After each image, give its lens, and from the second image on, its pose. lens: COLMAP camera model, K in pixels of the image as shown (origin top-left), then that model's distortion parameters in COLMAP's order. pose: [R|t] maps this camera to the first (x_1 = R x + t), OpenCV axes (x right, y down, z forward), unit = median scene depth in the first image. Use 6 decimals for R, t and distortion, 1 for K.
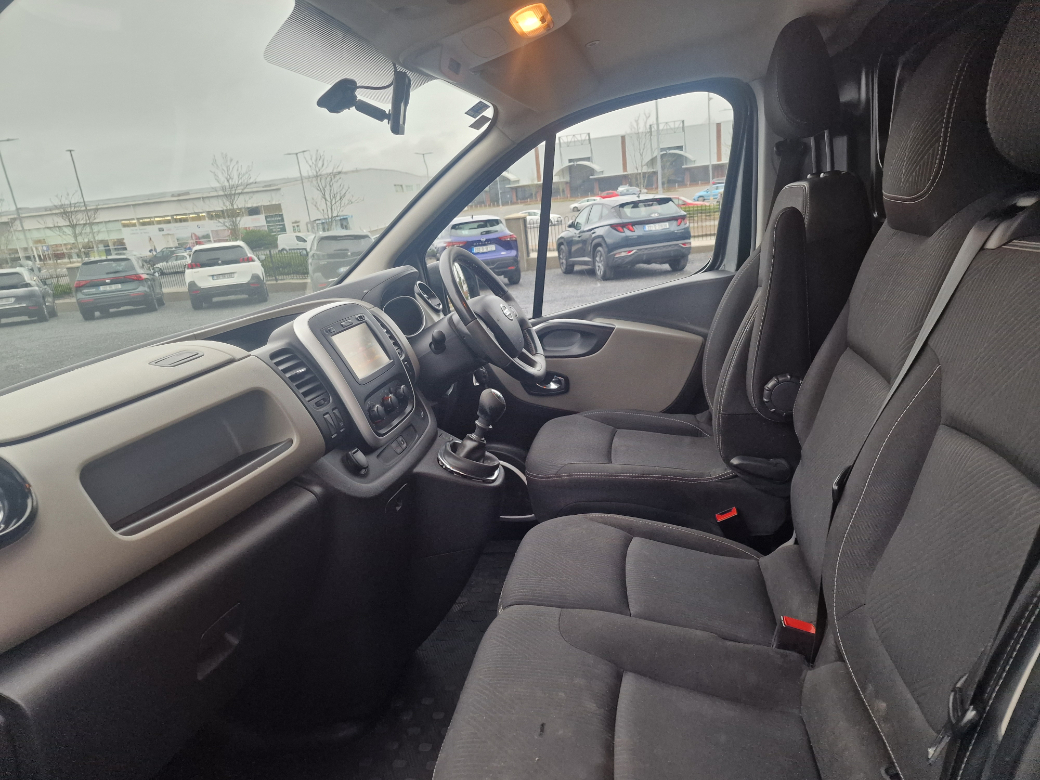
lens RADIAL K [[709.2, 0, 521.4], [0, 709.2, 396.3], [0, 0, 1]] dist [0.108561, -0.097476]
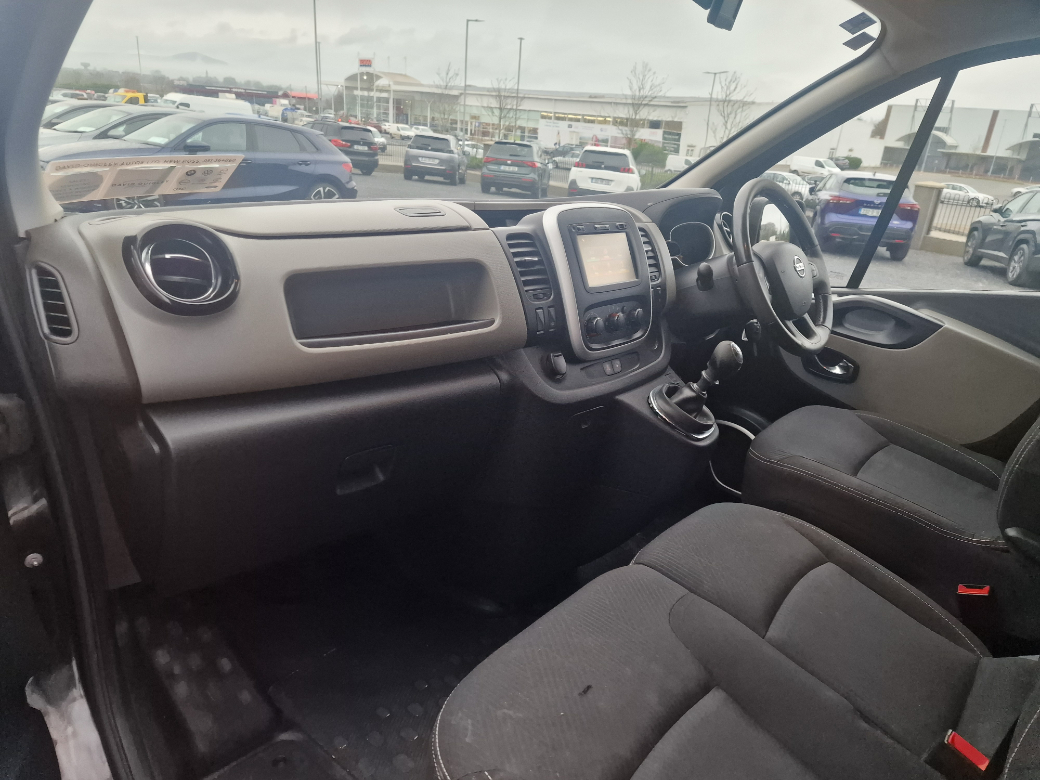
lens RADIAL K [[709.2, 0, 521.4], [0, 709.2, 396.3], [0, 0, 1]] dist [0.108561, -0.097476]
pose [[0.854573, 0.346105, -0.387191, 0.102035], [-0.308928, 0.938087, 0.156706, -0.006033], [0.417455, -0.014303, 0.908585, 0.075140]]
